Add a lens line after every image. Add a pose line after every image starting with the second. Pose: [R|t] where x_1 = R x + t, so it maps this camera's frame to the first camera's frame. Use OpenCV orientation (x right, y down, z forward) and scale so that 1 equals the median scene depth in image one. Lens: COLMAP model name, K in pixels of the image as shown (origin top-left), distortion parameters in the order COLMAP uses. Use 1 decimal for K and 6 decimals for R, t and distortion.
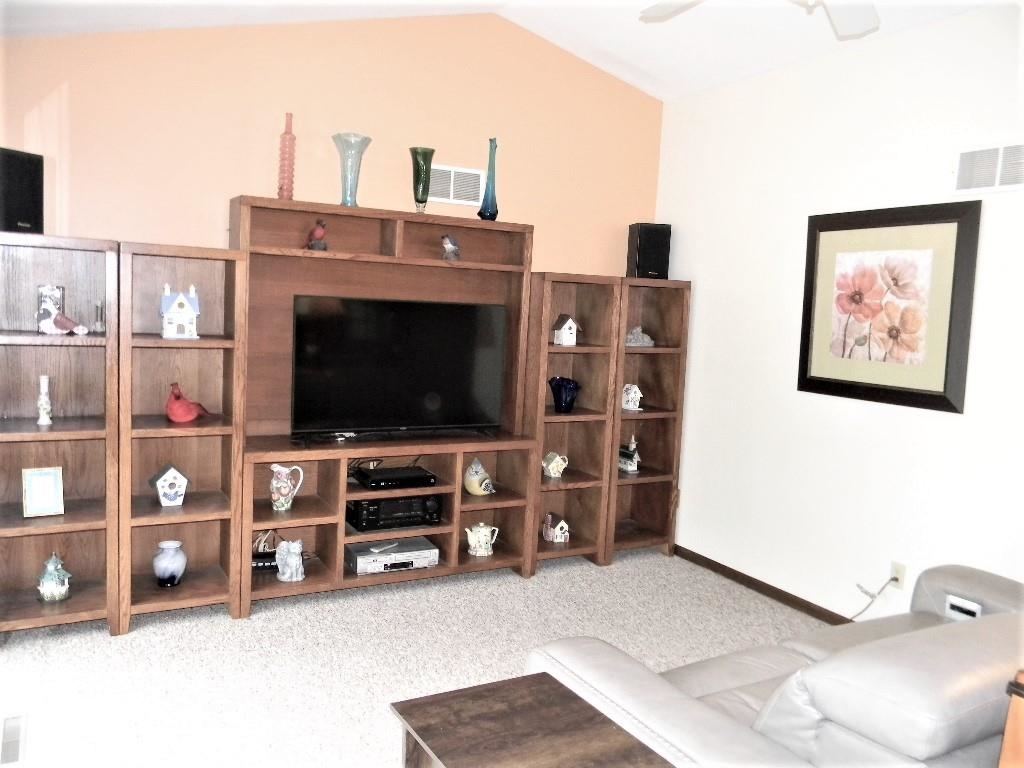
lens RADIAL K [[822.8, 0, 509.4], [0, 822.8, 385.6], [0, 0, 1]] dist [0.006006, -0.019225]
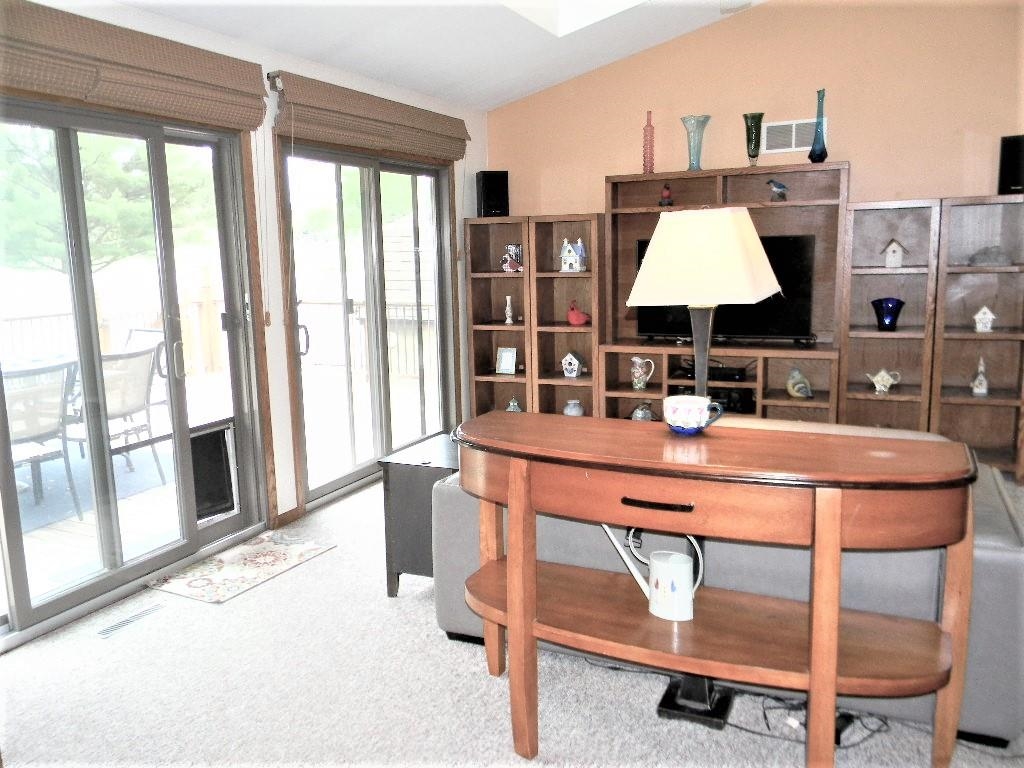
lens RADIAL K [[822.8, 0, 512.9], [0, 822.8, 383.6], [0, 0, 1]] dist [0.006006, -0.019225]
pose [[0.588989, 0.069176, -0.805175, 0.761898], [-0.026216, 0.997441, 0.066517, 0.050769], [0.807716, -0.018069, 0.589295, -0.040996]]
